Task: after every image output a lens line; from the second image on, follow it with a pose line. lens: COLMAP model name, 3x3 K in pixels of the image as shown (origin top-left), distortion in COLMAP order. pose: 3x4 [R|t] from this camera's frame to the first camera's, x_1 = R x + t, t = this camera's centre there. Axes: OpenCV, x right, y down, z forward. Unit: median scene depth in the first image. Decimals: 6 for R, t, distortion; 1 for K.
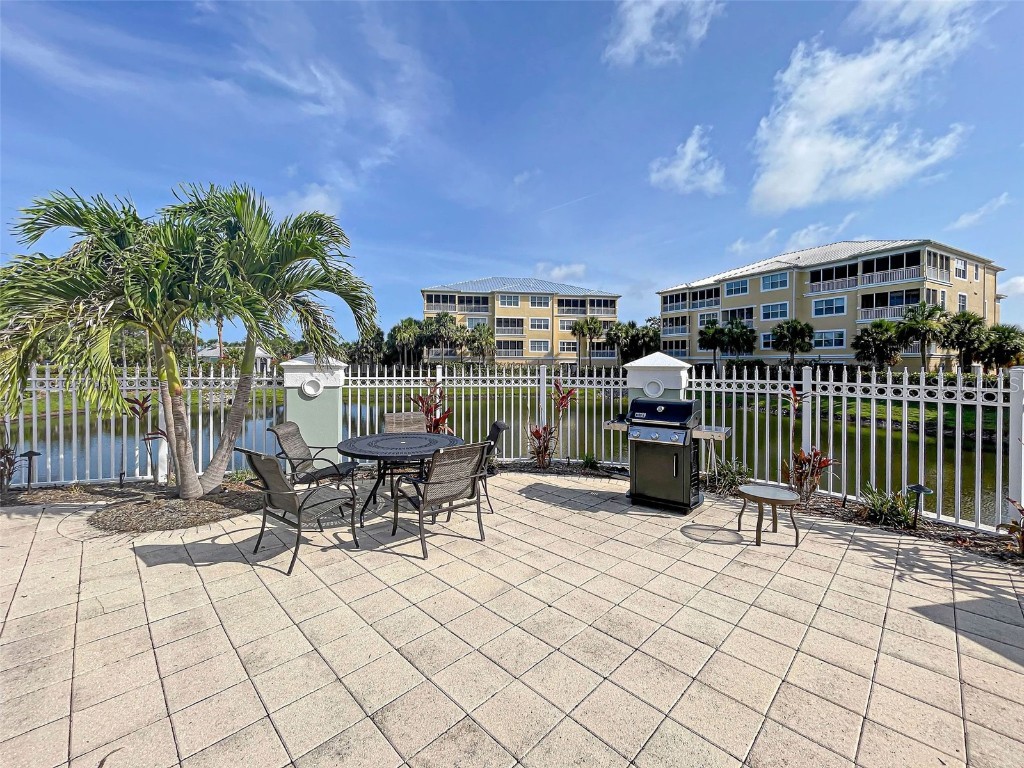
lens RADIAL K [[415.0, 0, 544.0], [0, 415.0, 366.4], [0, 0, 1]] dist [0.016177, 0.000551]
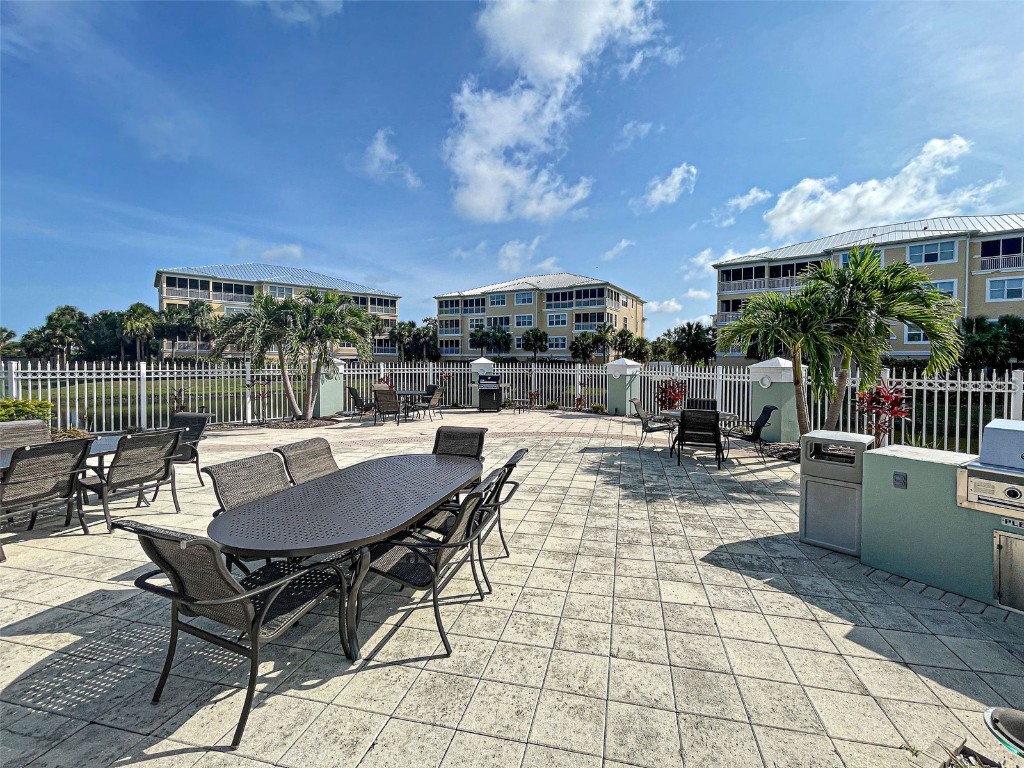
lens RADIAL K [[415.0, 0, 533.3], [0, 415.0, 371.3], [0, 0, 1]] dist [0.016177, 0.000551]
pose [[0.863881, -0.009035, 0.503616, -0.072464], [-0.002670, 0.999743, 0.022515, -0.000709], [-0.503690, -0.020794, 0.863634, -0.131278]]
